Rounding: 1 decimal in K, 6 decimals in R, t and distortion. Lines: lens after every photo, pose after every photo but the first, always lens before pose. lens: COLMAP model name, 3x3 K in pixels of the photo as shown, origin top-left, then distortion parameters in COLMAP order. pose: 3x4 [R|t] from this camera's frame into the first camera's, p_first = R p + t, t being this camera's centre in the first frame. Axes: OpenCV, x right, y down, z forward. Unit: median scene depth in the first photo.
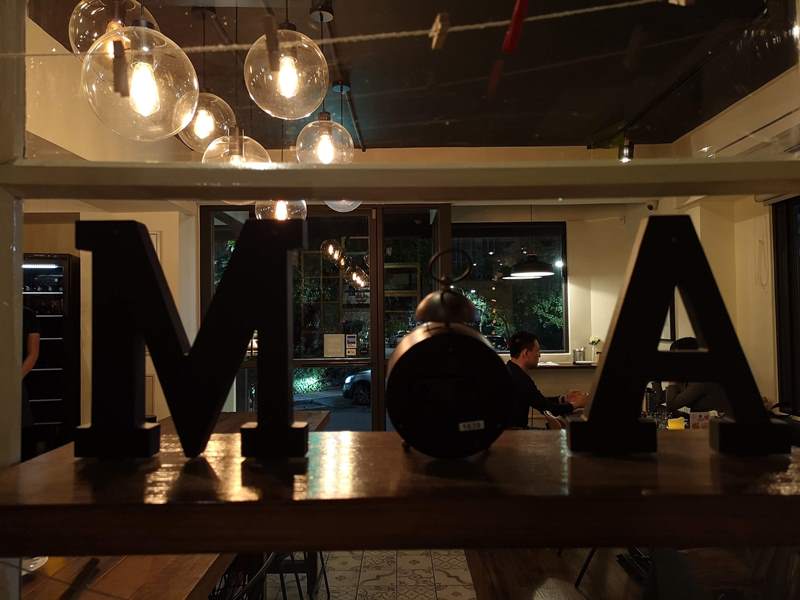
lens RADIAL K [[637.1, 0, 399.5], [0, 637.1, 301.3], [0, 0, 1]] dist [-0.001898, -0.020729]
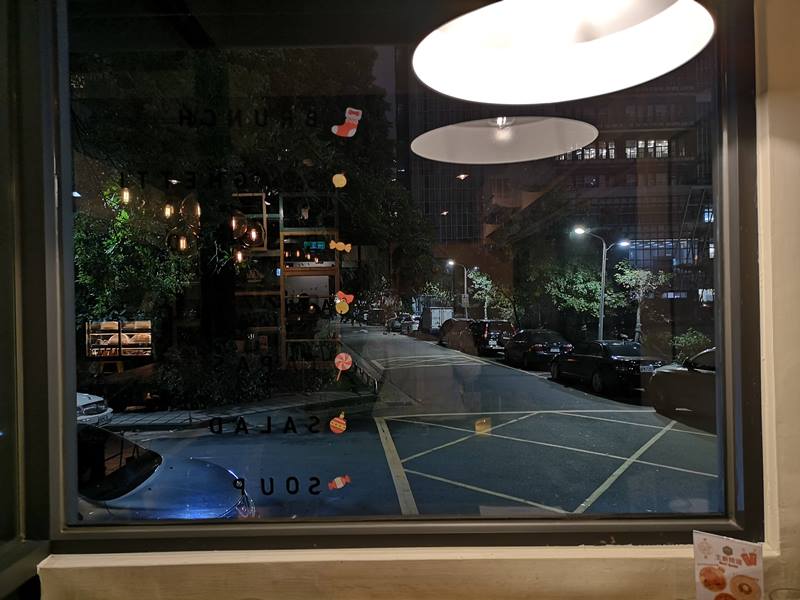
lens RADIAL K [[637.1, 0, 400.8], [0, 637.1, 298.1], [0, 0, 1]] dist [-0.001898, -0.020729]
pose [[0.999856, -0.006056, -0.015852, 0.036295], [0.006480, 0.999620, 0.026801, 0.002018], [0.015684, -0.026900, 0.999515, 0.177249]]
